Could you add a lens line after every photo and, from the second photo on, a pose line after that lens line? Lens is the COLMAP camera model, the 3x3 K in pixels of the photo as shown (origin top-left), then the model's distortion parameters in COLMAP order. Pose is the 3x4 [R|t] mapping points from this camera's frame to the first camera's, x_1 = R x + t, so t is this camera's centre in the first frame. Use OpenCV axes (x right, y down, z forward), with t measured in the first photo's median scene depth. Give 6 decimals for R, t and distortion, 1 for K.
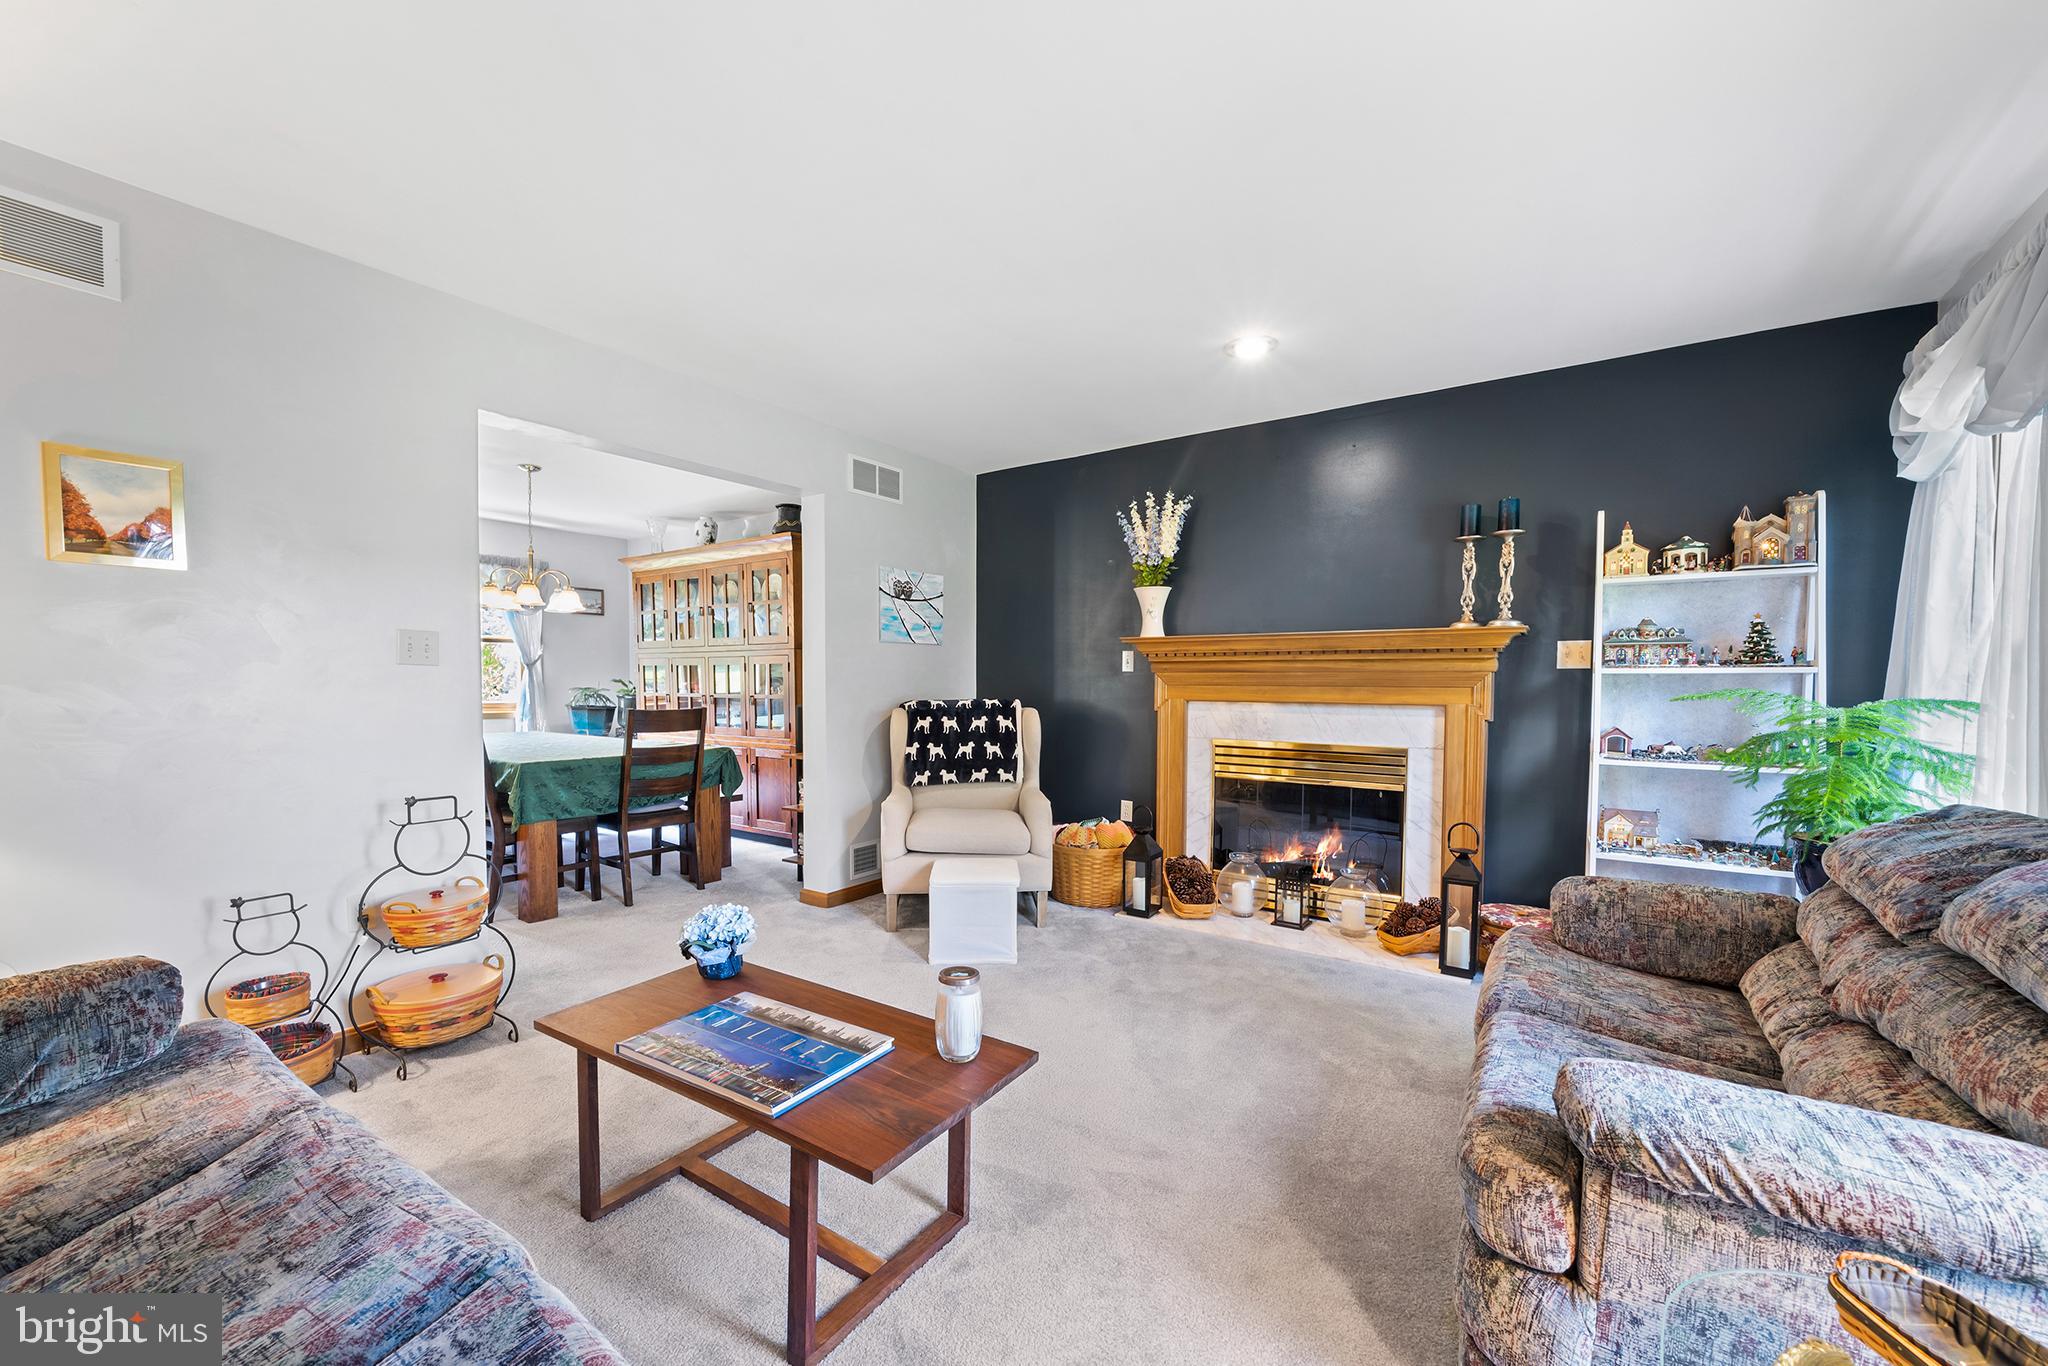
lens RADIAL K [[787.8, 0, 1025.0], [0, 787.8, 692.1], [0, 0, 1]] dist [-0.001105, -0.000070]
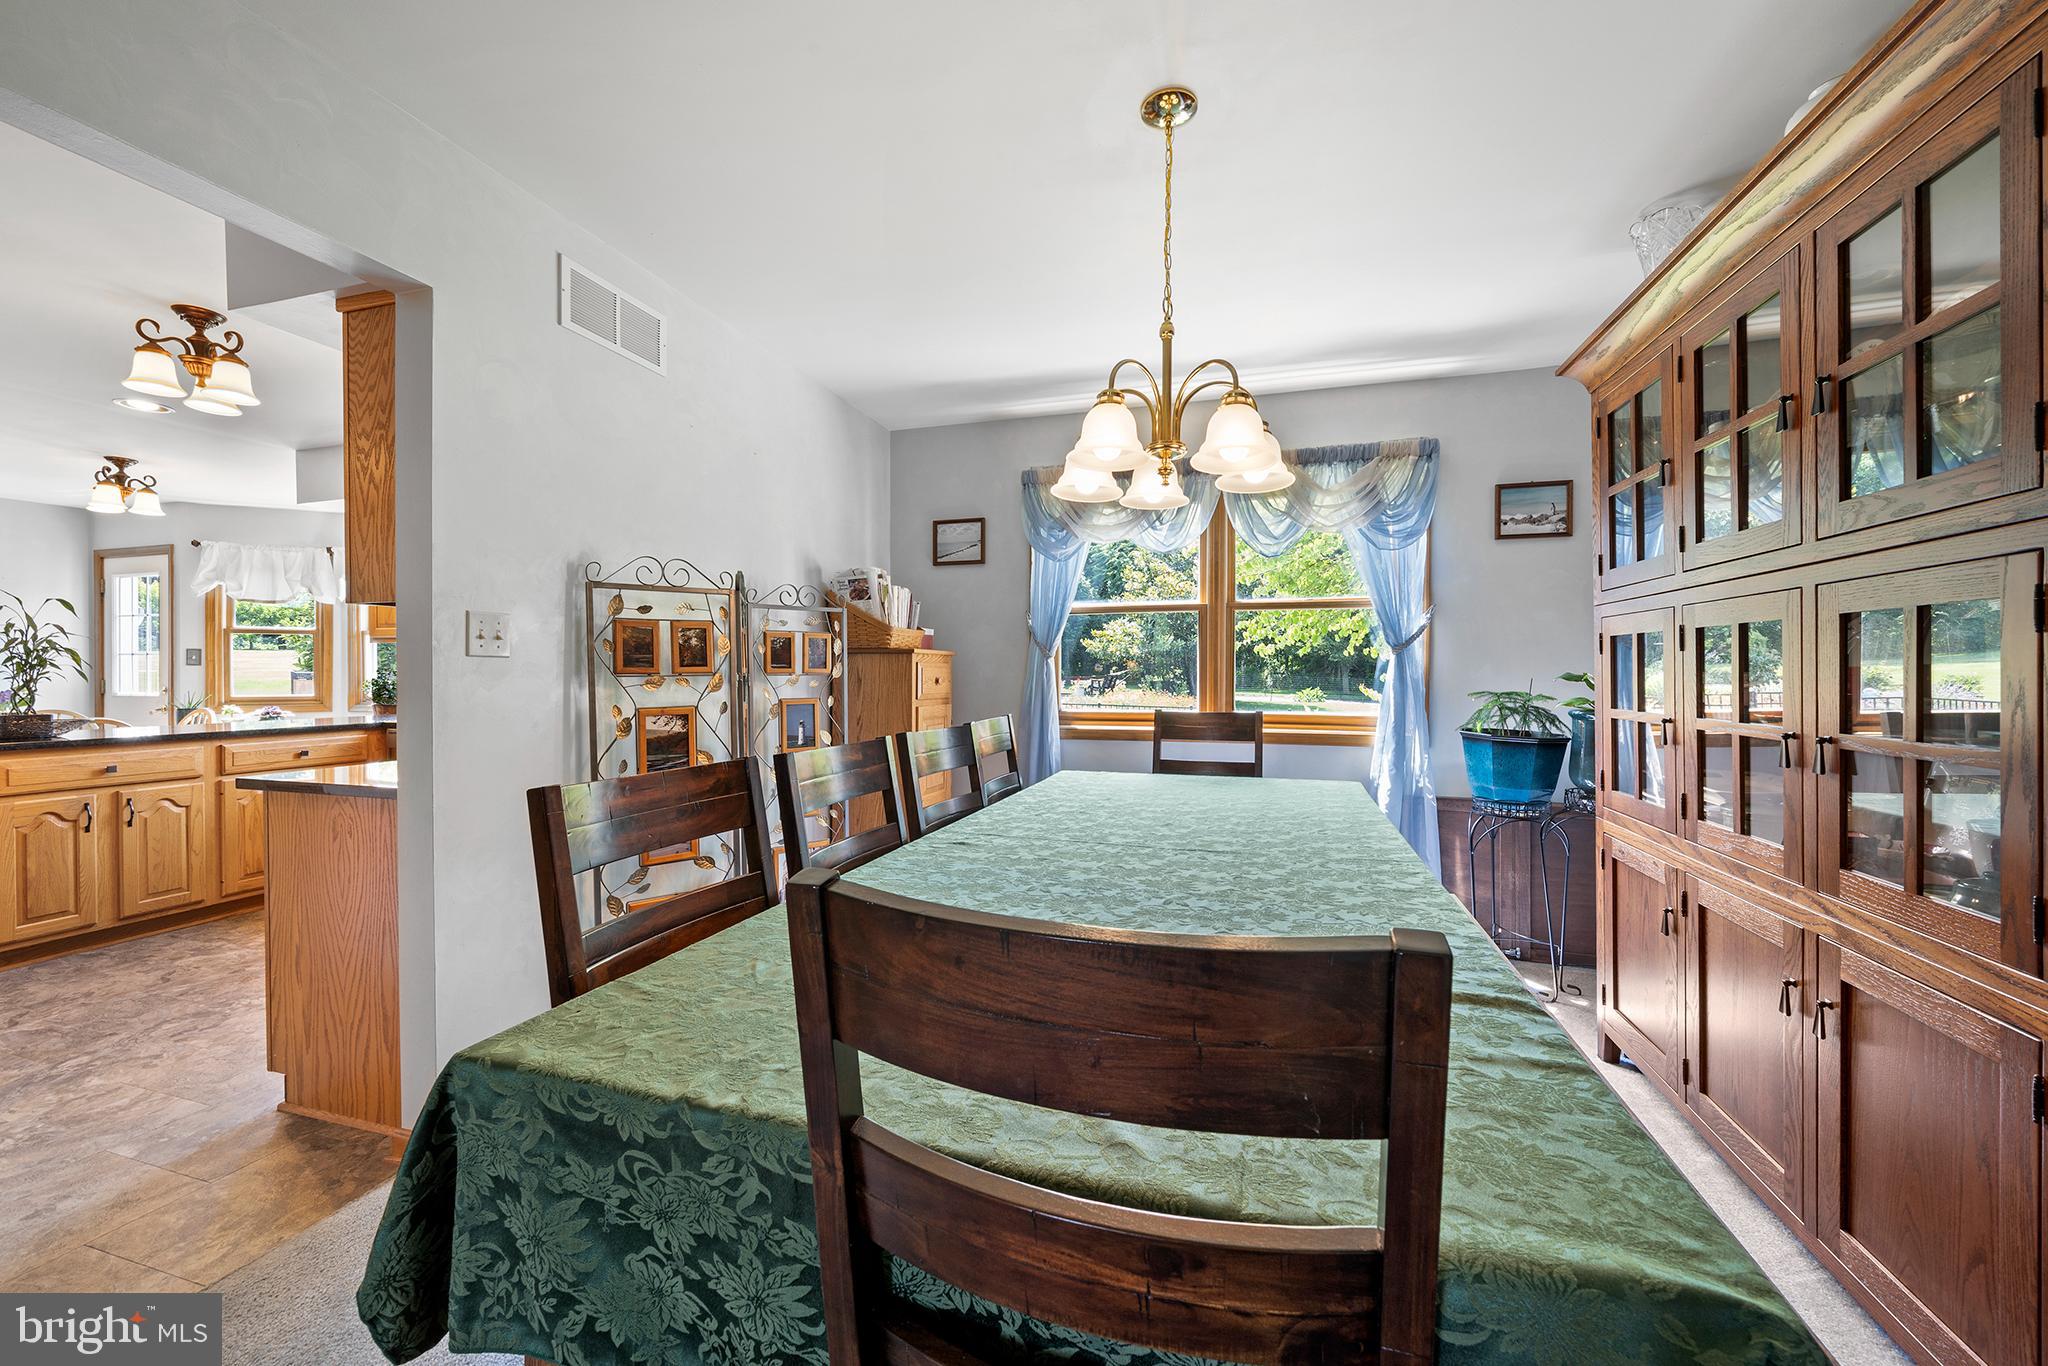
lens RADIAL K [[787.8, 0, 1021.0], [0, 787.8, 676.3], [0, 0, 1]] dist [-0.001105, -0.000070]
pose [[0.305944, 0.000189, -0.952049, -0.210873], [-0.011212, 0.999931, -0.003404, -0.010082], [0.951983, 0.011716, 0.305925, 0.598714]]
